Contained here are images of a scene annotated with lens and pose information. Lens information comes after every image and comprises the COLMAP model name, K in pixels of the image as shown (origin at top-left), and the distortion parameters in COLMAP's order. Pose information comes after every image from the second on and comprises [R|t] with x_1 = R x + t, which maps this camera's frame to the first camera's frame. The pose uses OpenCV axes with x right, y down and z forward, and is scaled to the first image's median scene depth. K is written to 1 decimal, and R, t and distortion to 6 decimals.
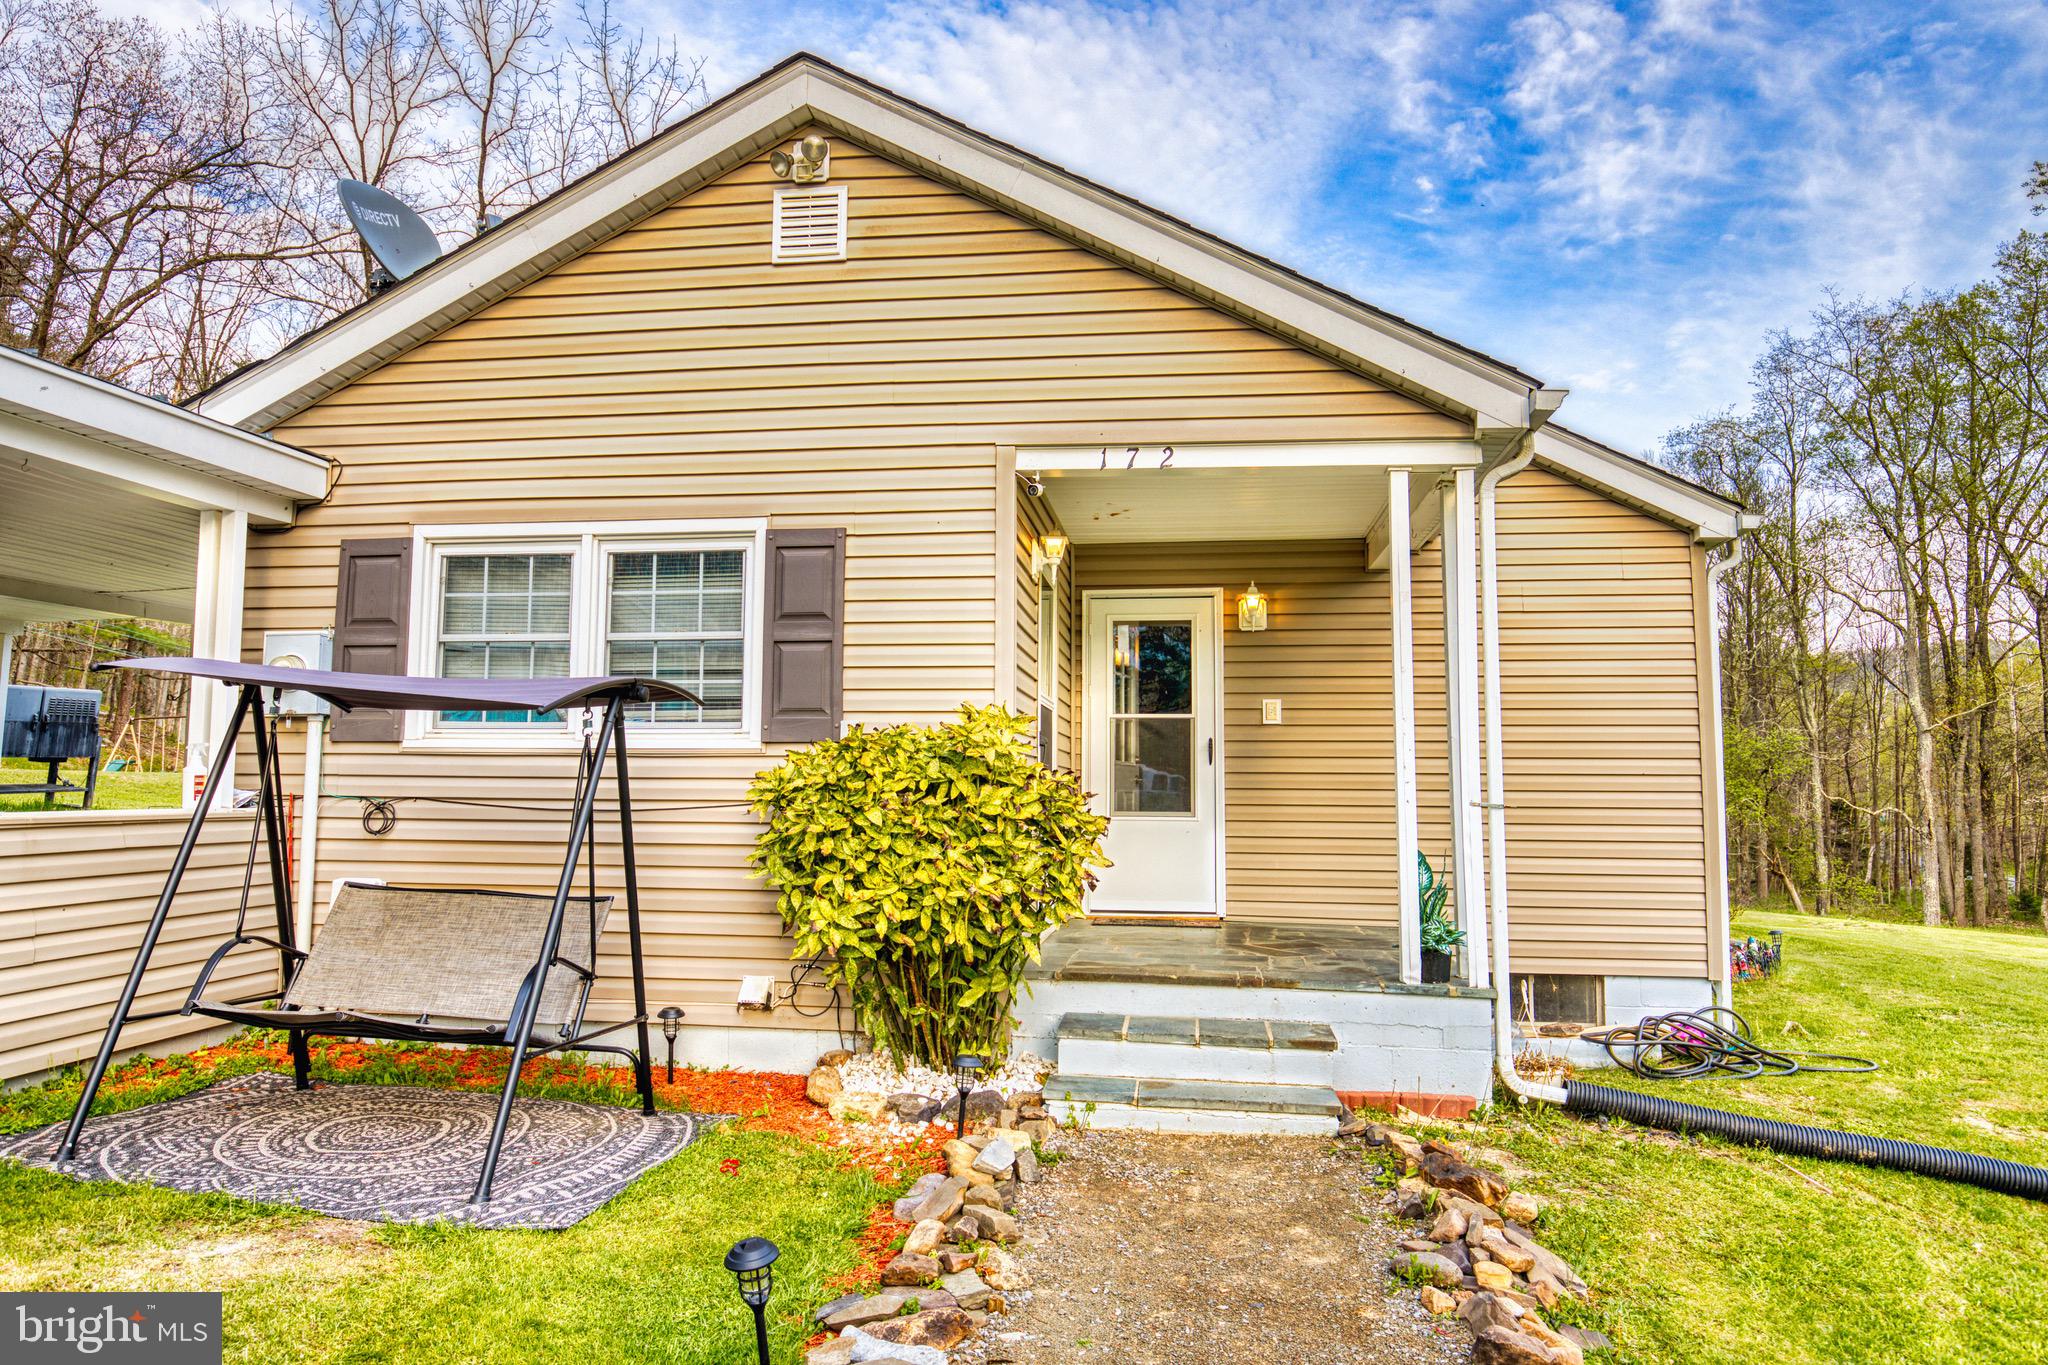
lens RADIAL K [[1308.8, 0, 1029.0], [0, 1308.8, 693.4], [0, 0, 1]] dist [-0.005445, -0.004001]
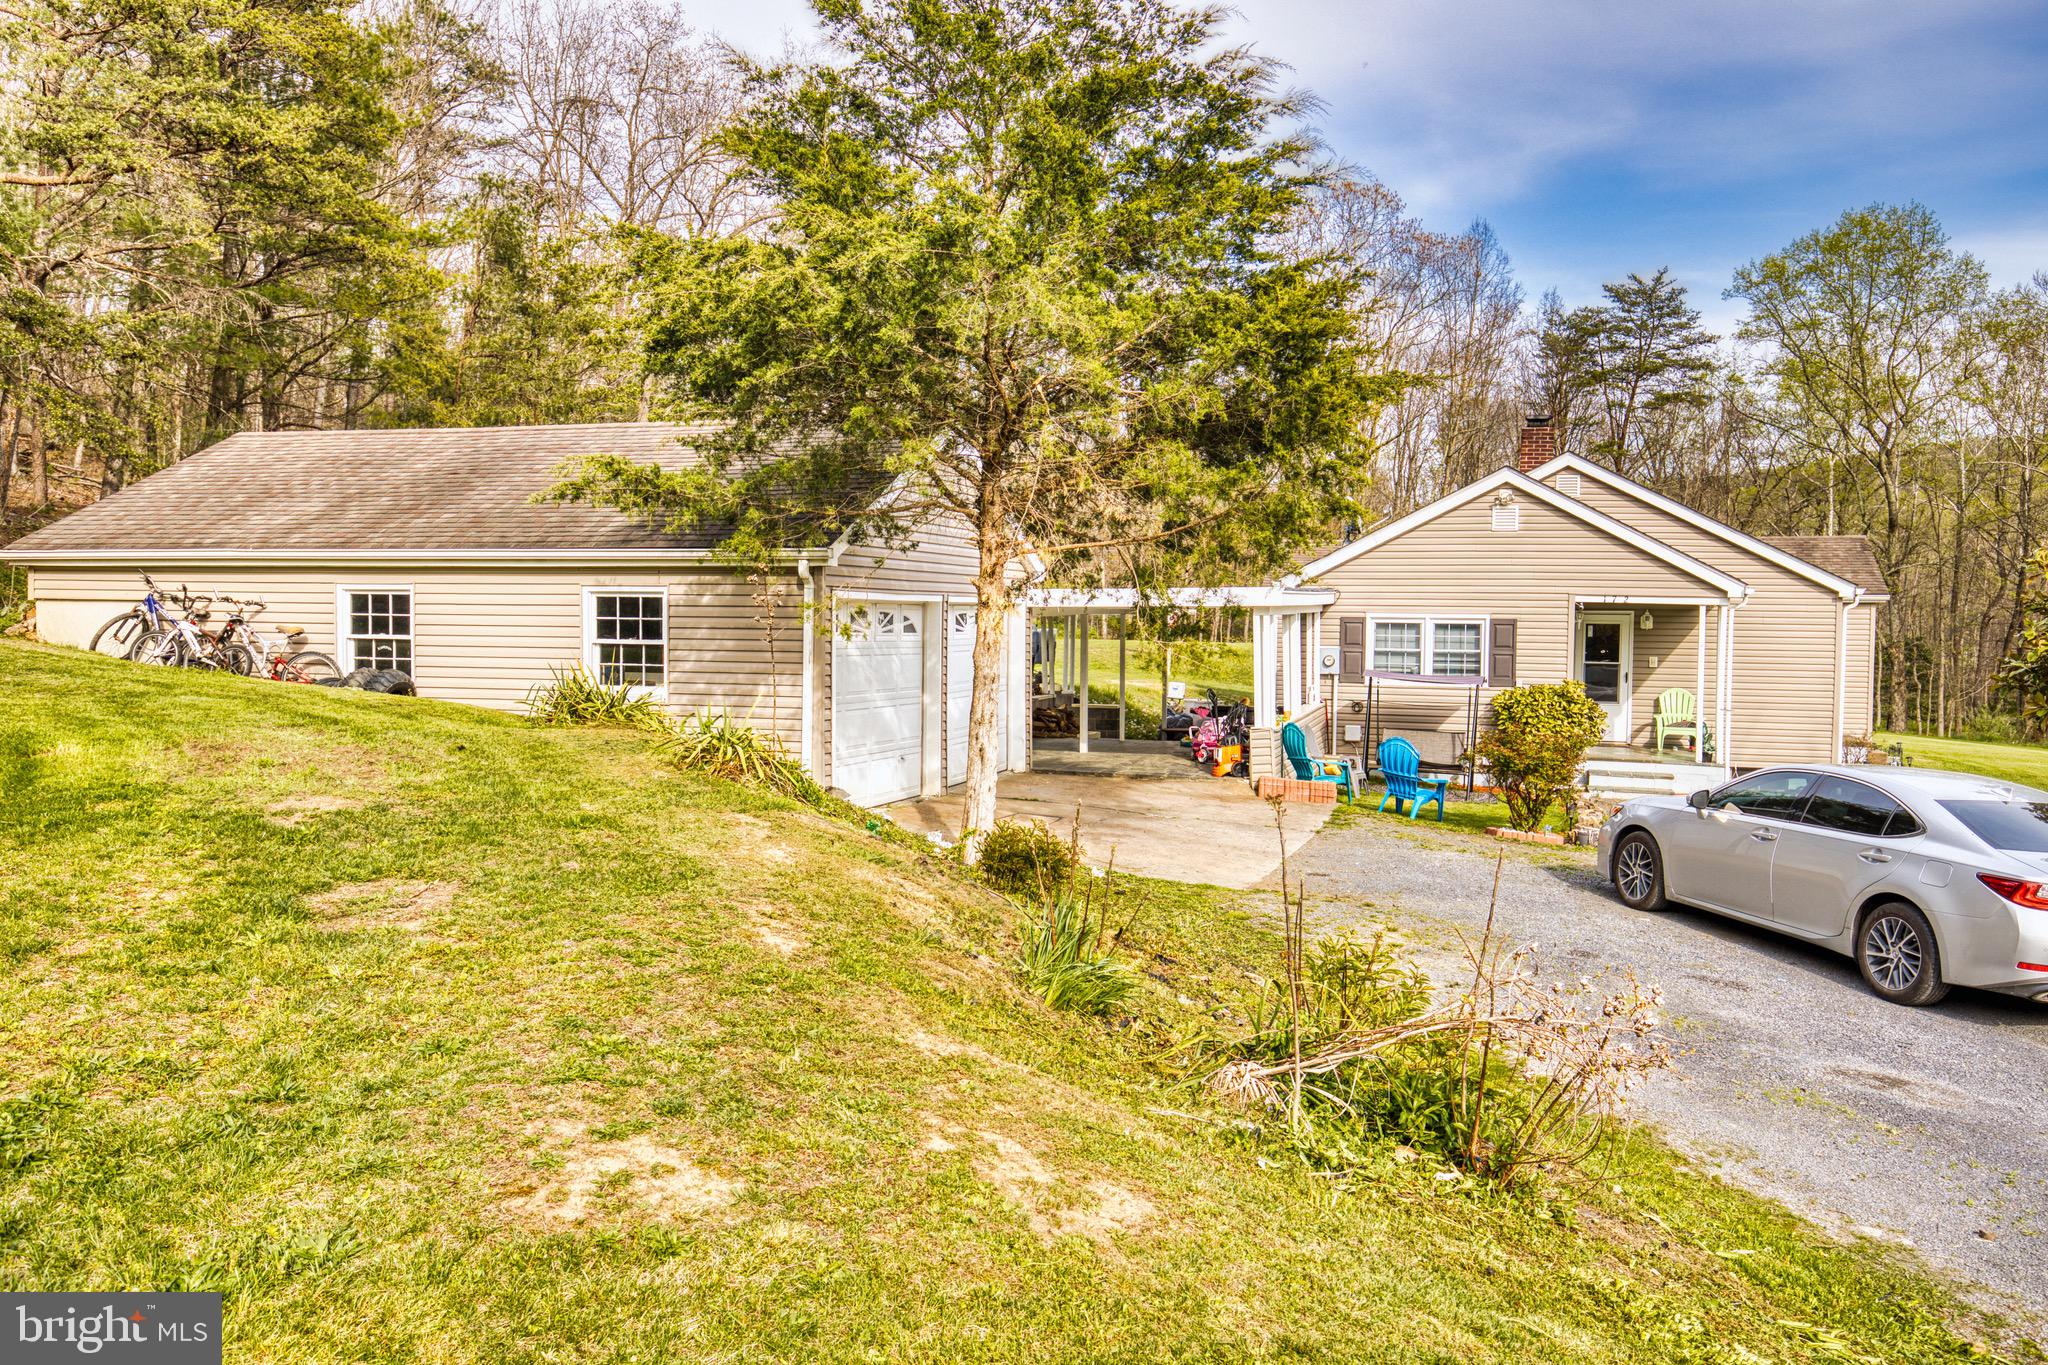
lens RADIAL K [[1604.4, 0, 1021.3], [0, 1604.4, 679.4], [0, 0, 1]] dist [0.006800, 0.001511]
pose [[0.985704, 0.011962, -0.168063, -0.708546], [0.008528, 0.992656, 0.120670, -0.486859], [0.168272, -0.120378, 0.978363, -3.200458]]
